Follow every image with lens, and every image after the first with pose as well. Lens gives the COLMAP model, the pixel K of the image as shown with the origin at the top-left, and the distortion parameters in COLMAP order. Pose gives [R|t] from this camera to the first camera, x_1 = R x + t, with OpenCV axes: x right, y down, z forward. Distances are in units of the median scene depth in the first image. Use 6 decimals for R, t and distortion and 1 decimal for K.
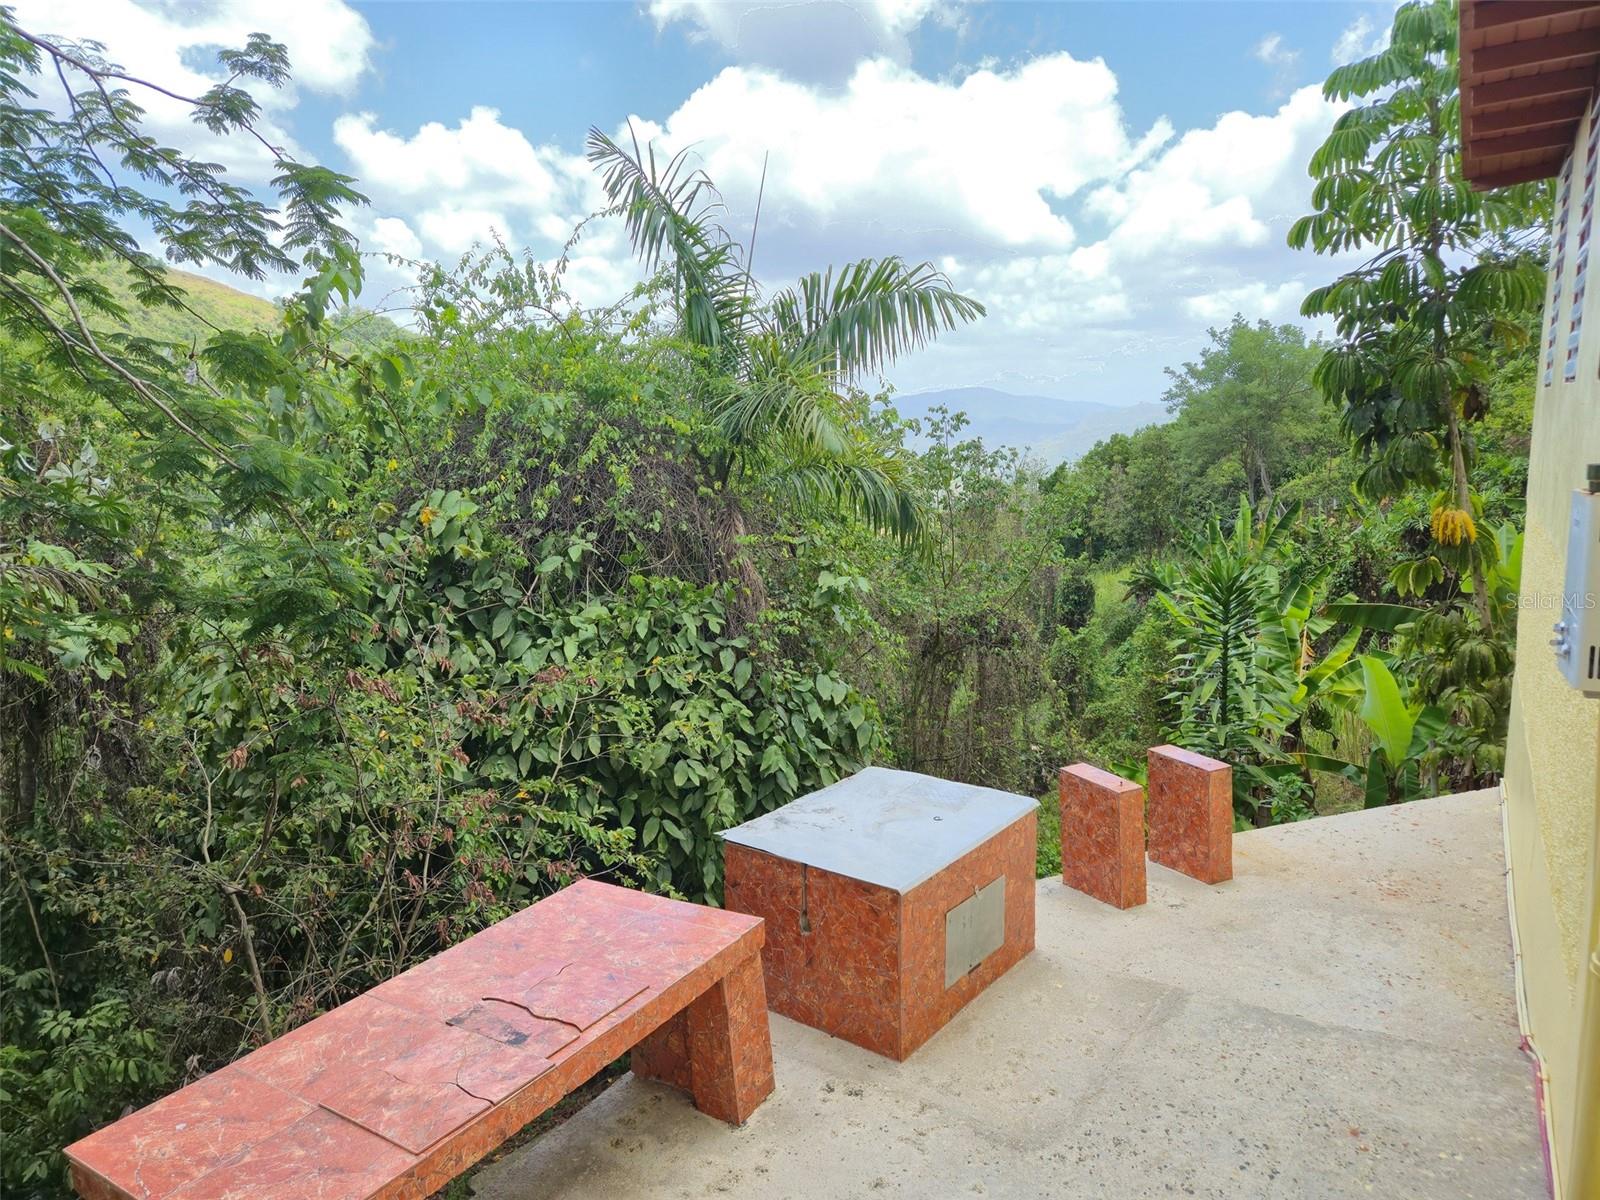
lens RADIAL K [[1086.0, 0, 783.4], [0, 1086.0, 607.2], [0, 0, 1]] dist [0.070045, -0.057418]
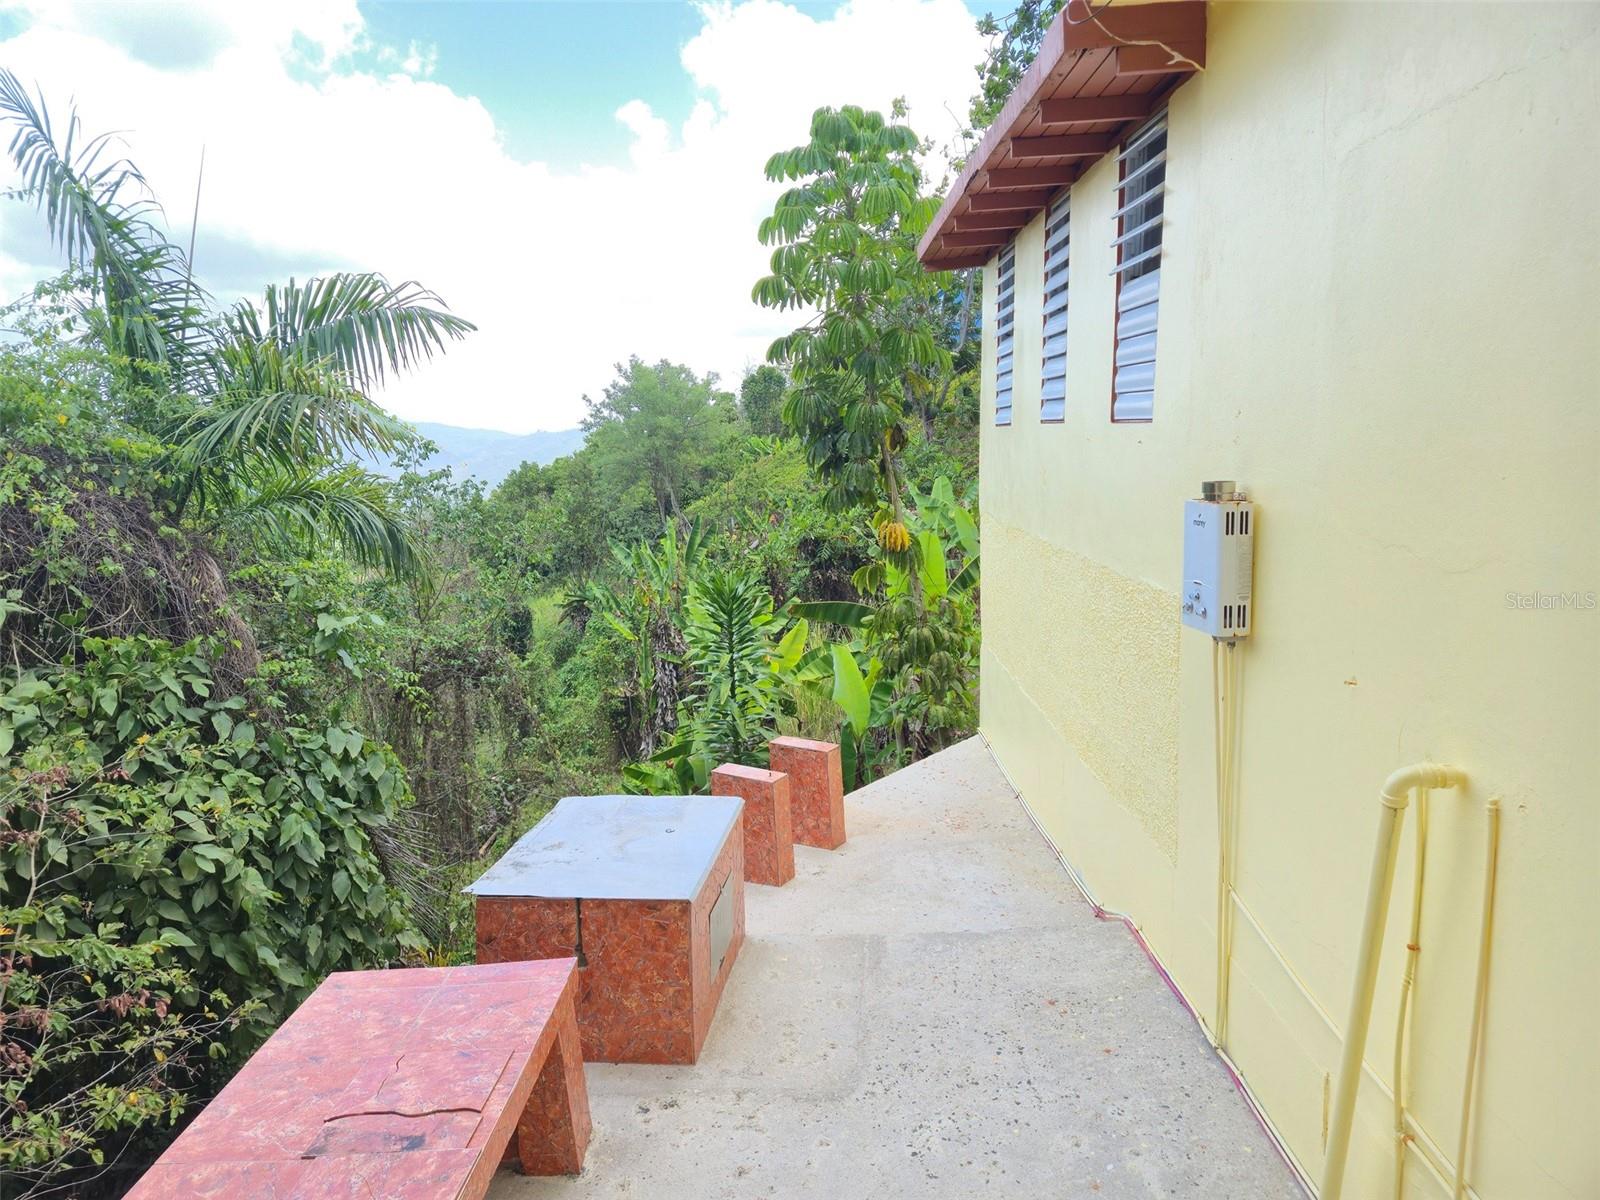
lens RADIAL K [[1087.0, 0, 801.6], [0, 1087.0, 607.7], [0, 0, 1]] dist [0.031013, 0.006551]
pose [[0.848337, -0.080401, 0.523316, -0.110934], [0.093175, 0.995648, 0.001925, -0.003455], [-0.521193, 0.047127, 0.852137, 0.014884]]
